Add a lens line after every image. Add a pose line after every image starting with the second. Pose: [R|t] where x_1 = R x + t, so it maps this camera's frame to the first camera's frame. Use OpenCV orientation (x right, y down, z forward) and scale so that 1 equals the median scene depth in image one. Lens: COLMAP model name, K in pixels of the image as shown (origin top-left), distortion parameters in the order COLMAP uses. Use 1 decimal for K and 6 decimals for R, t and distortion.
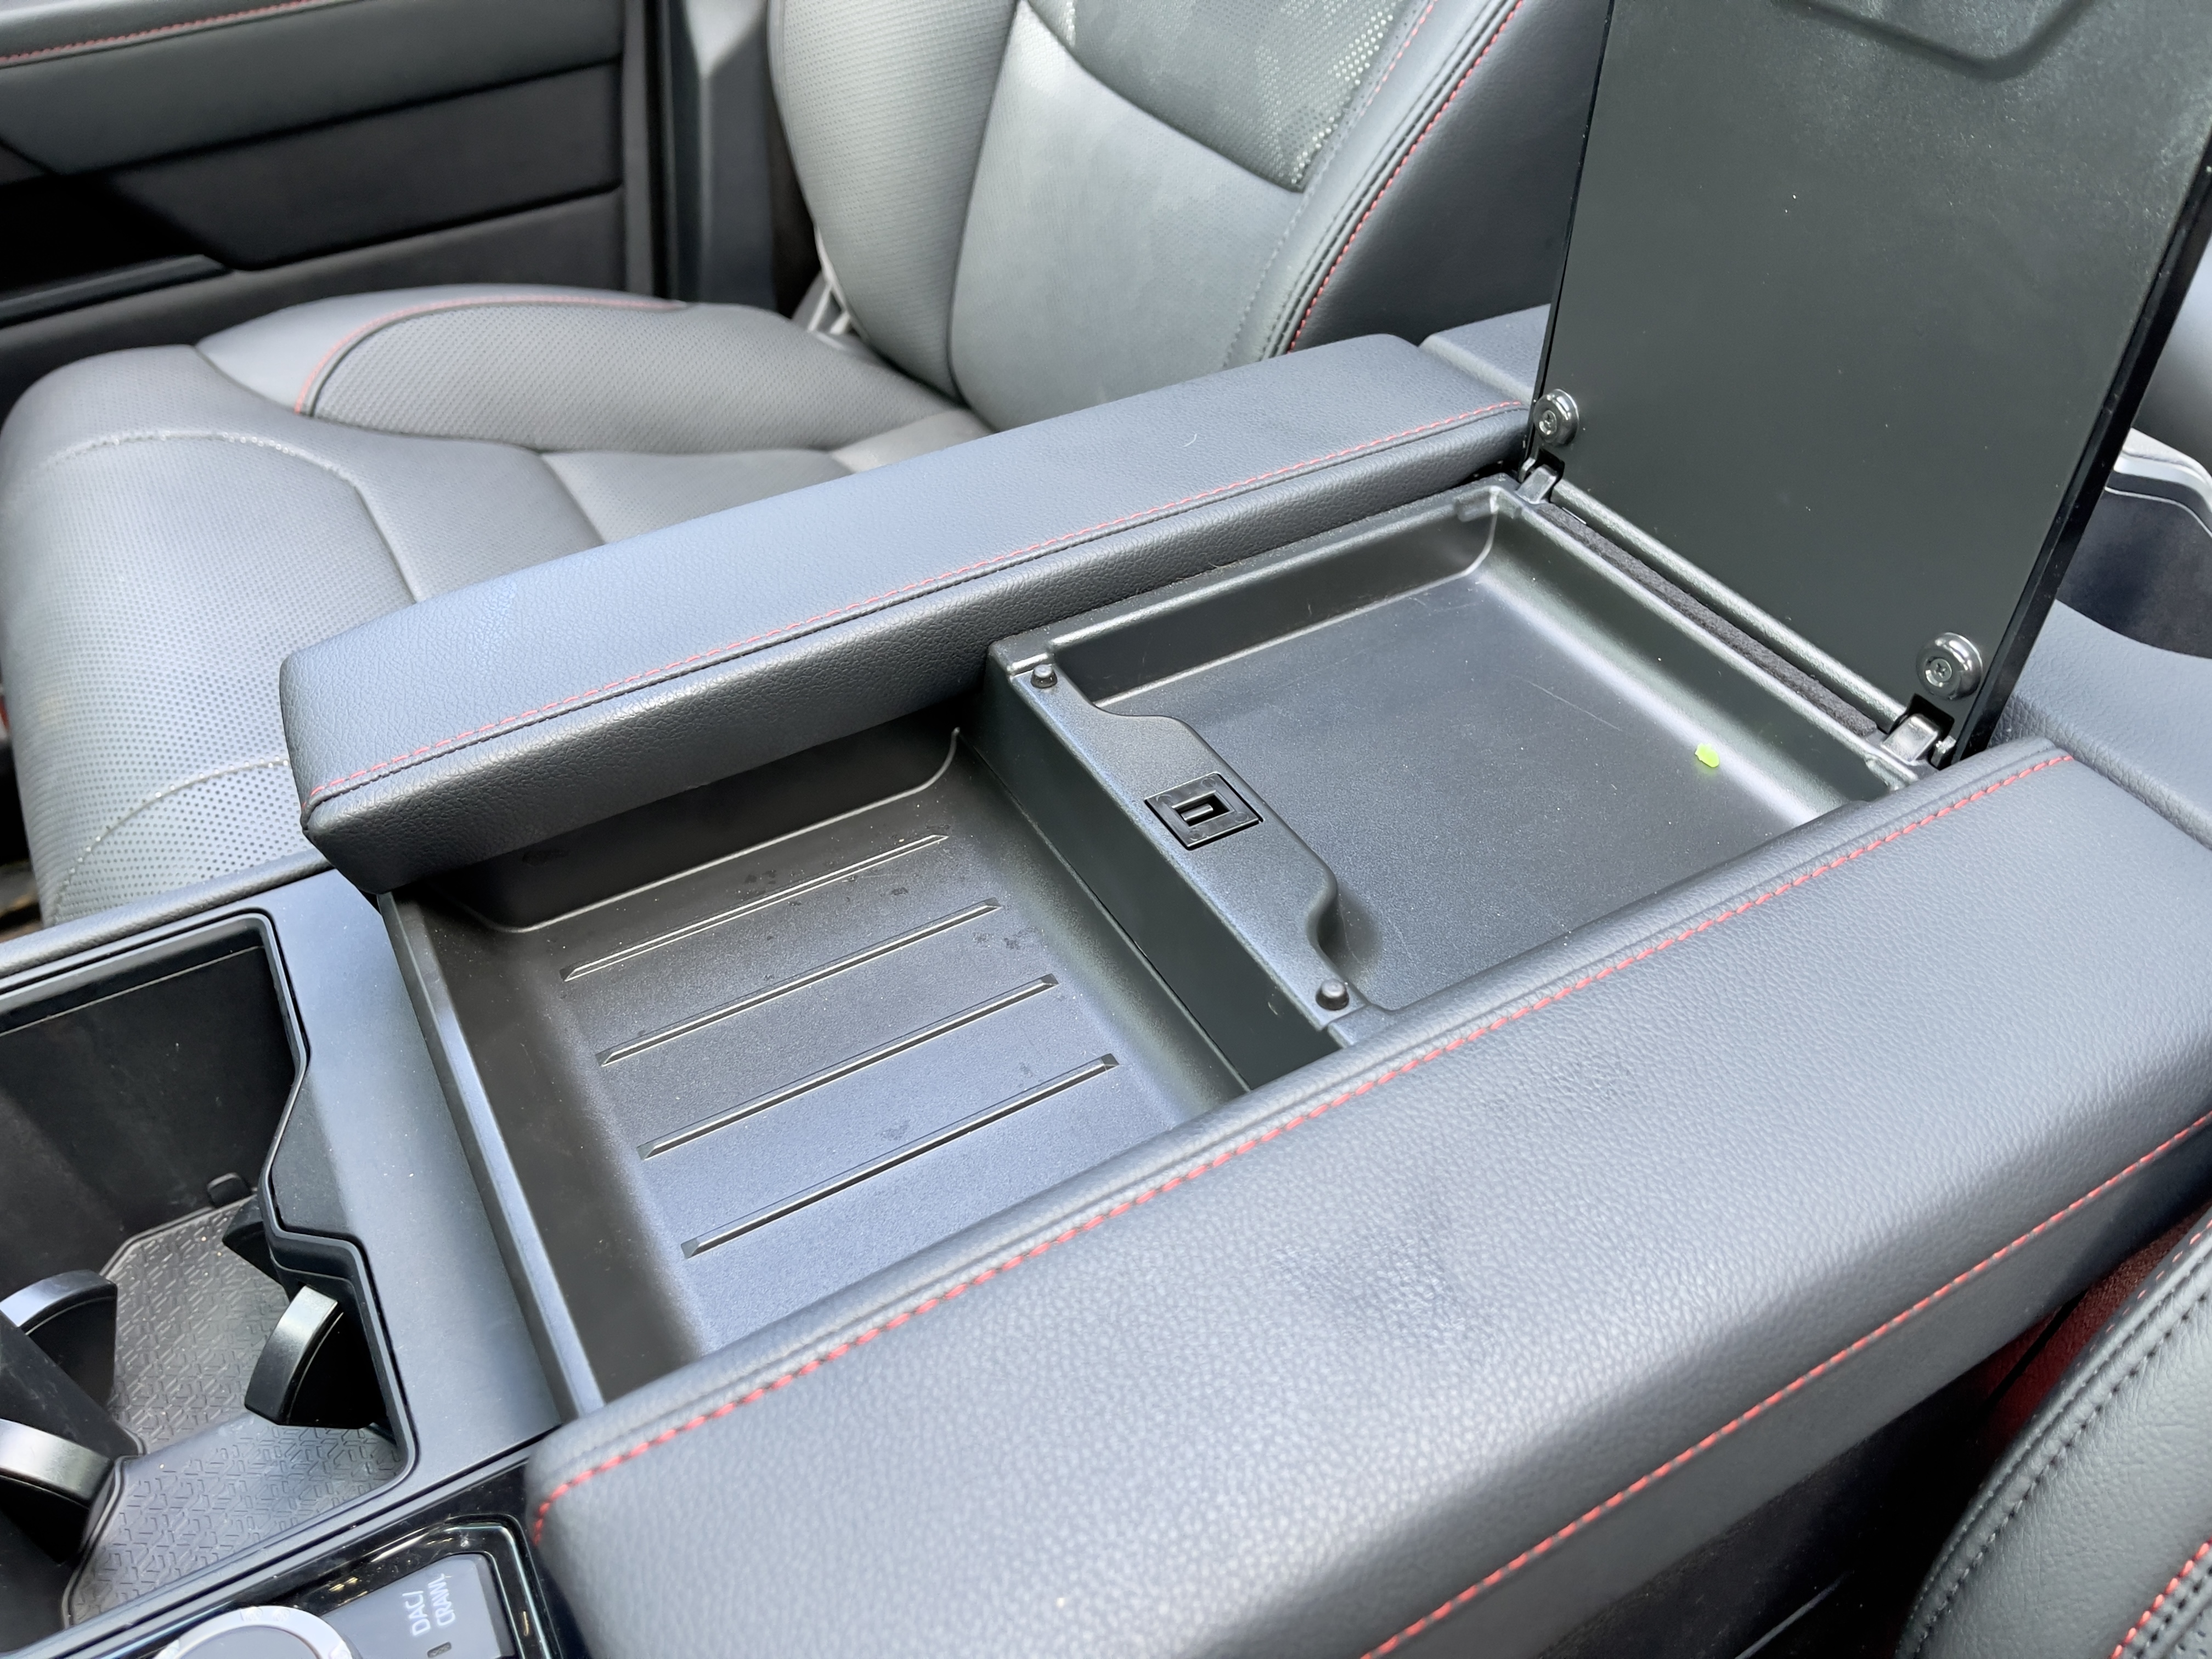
lens RADIAL K [[1684.3, 0, 1135.6], [0, 1684.3, 793.6], [0, 0, 1]] dist [0.070259, -0.107855]
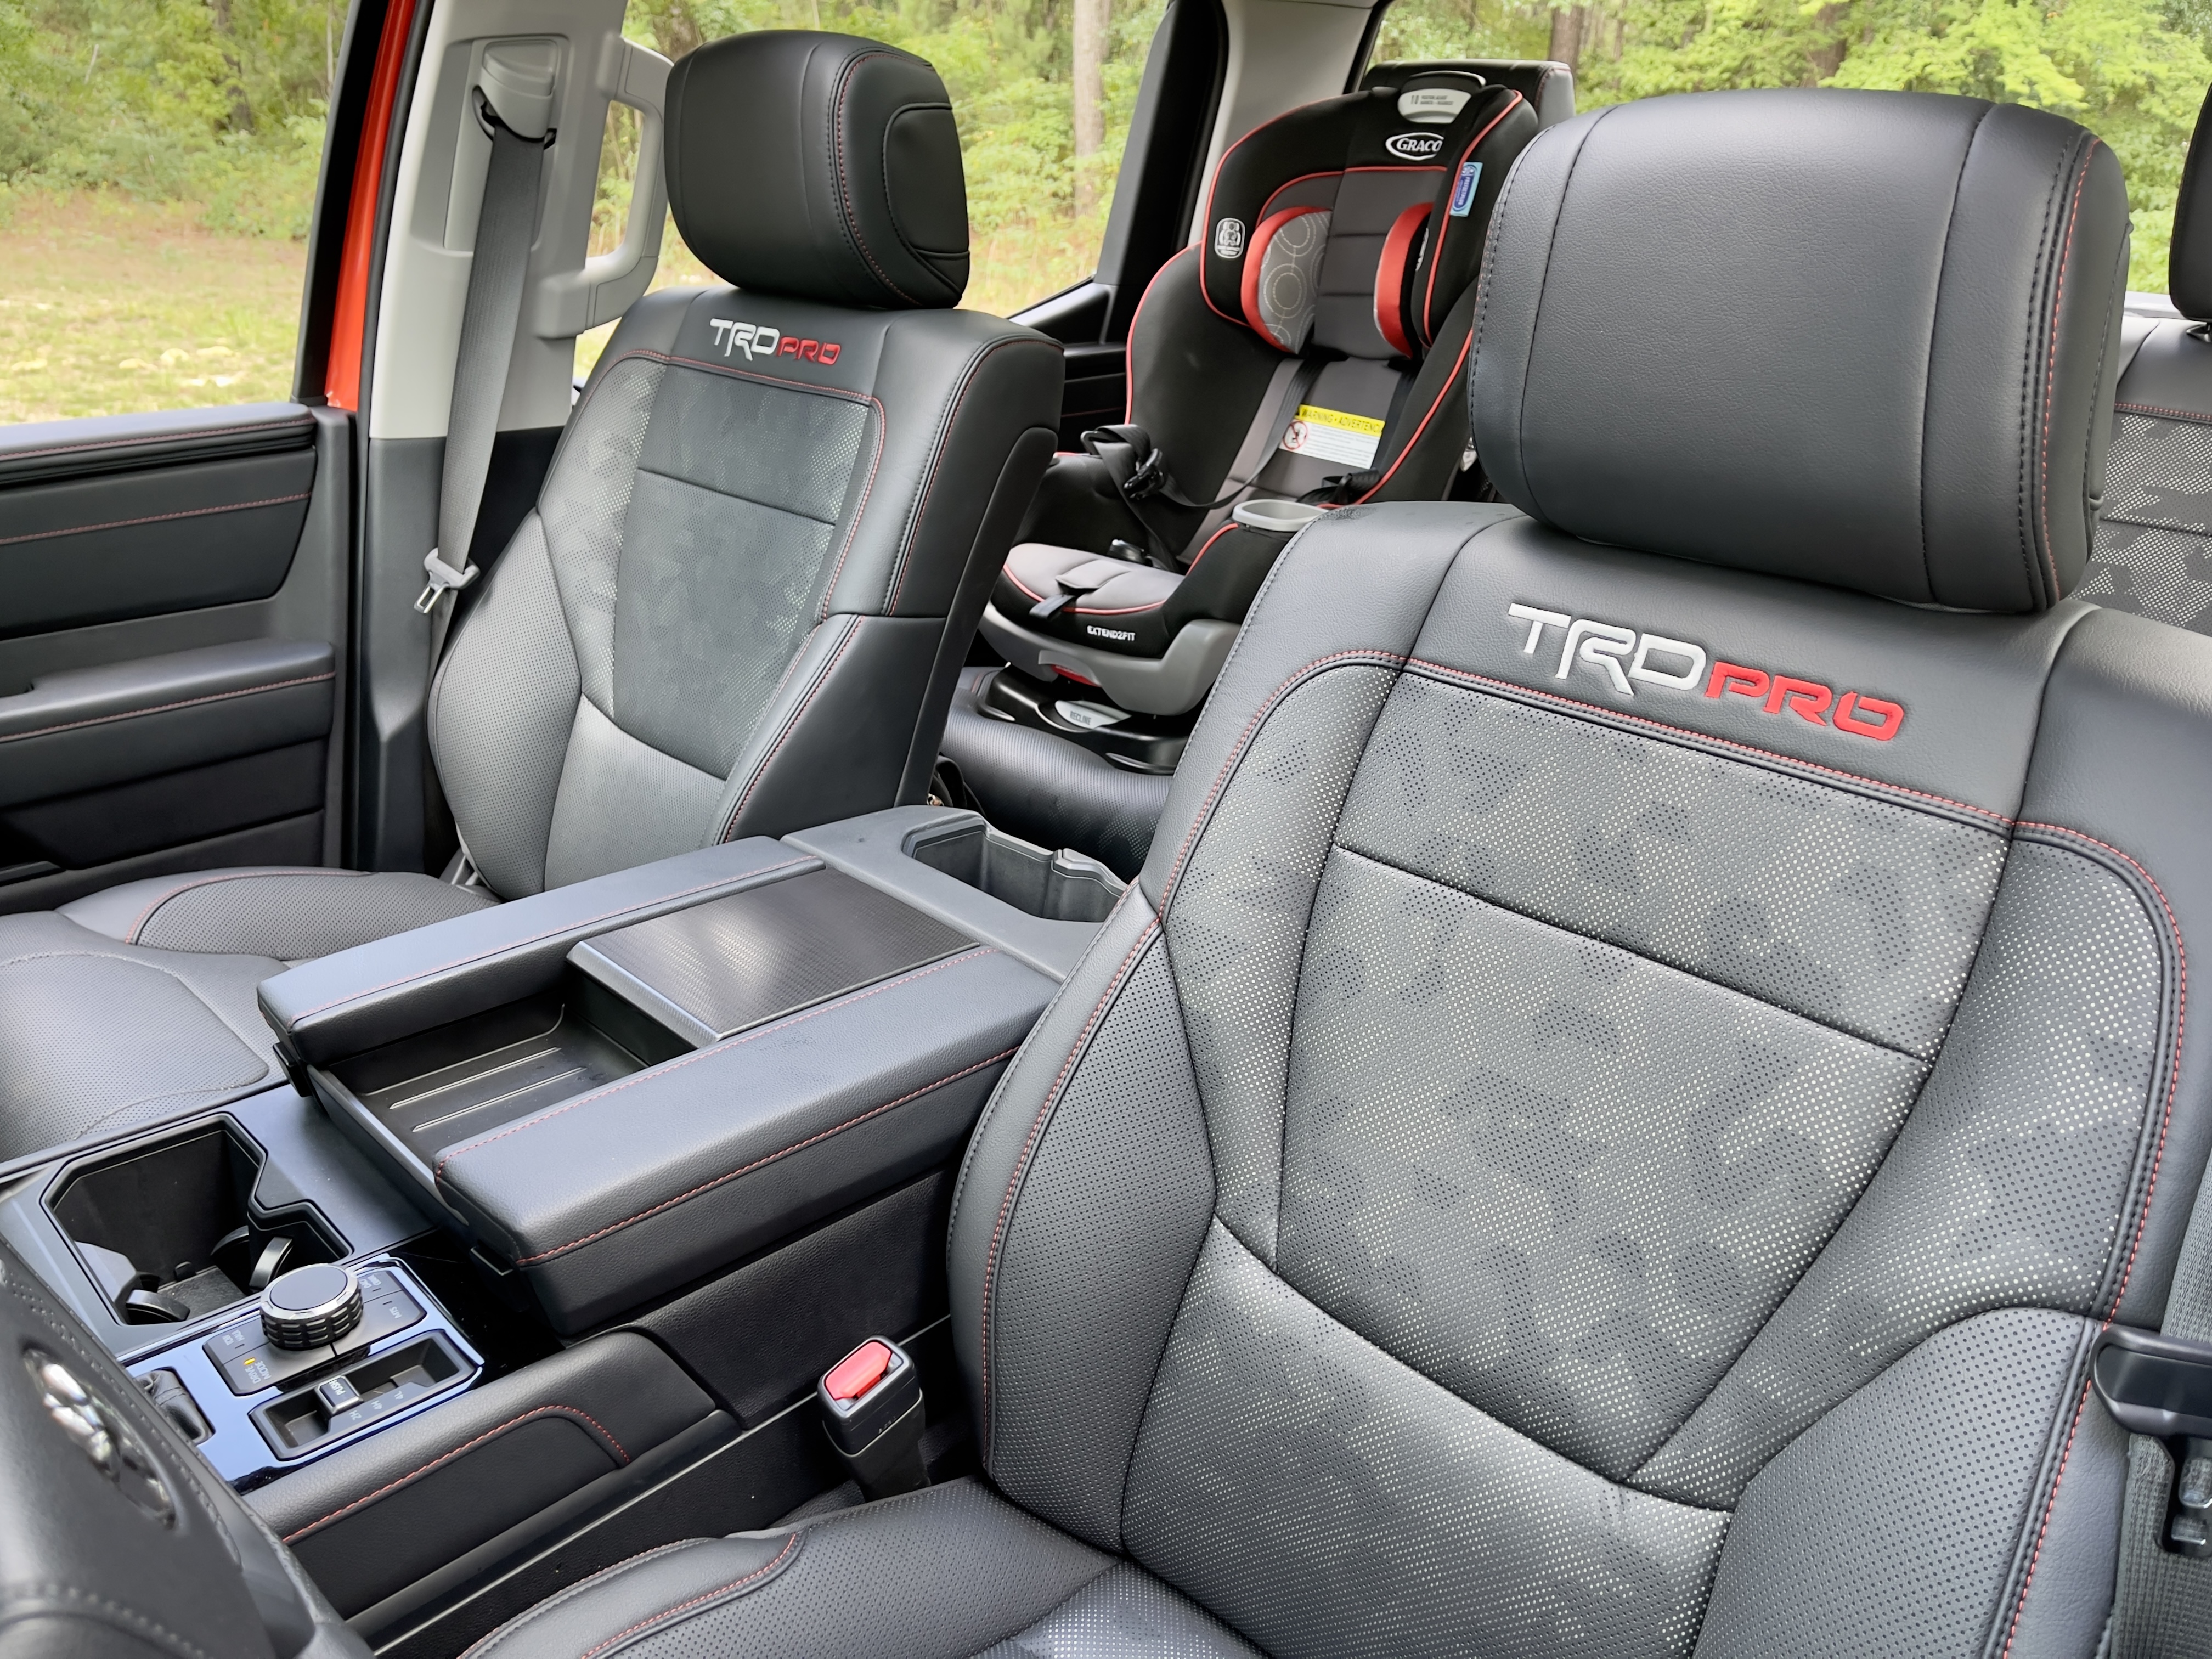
lens RADIAL K [[1684.3, 0, 1126.7], [0, 1684.3, 846.5], [0, 0, 1]] dist [0.070259, -0.107855]
pose [[0.968570, -0.059480, 0.241524, 0.095144], [0.133082, 0.944244, -0.301151, 0.597943], [-0.210146, 0.323828, 0.922483, -1.436631]]
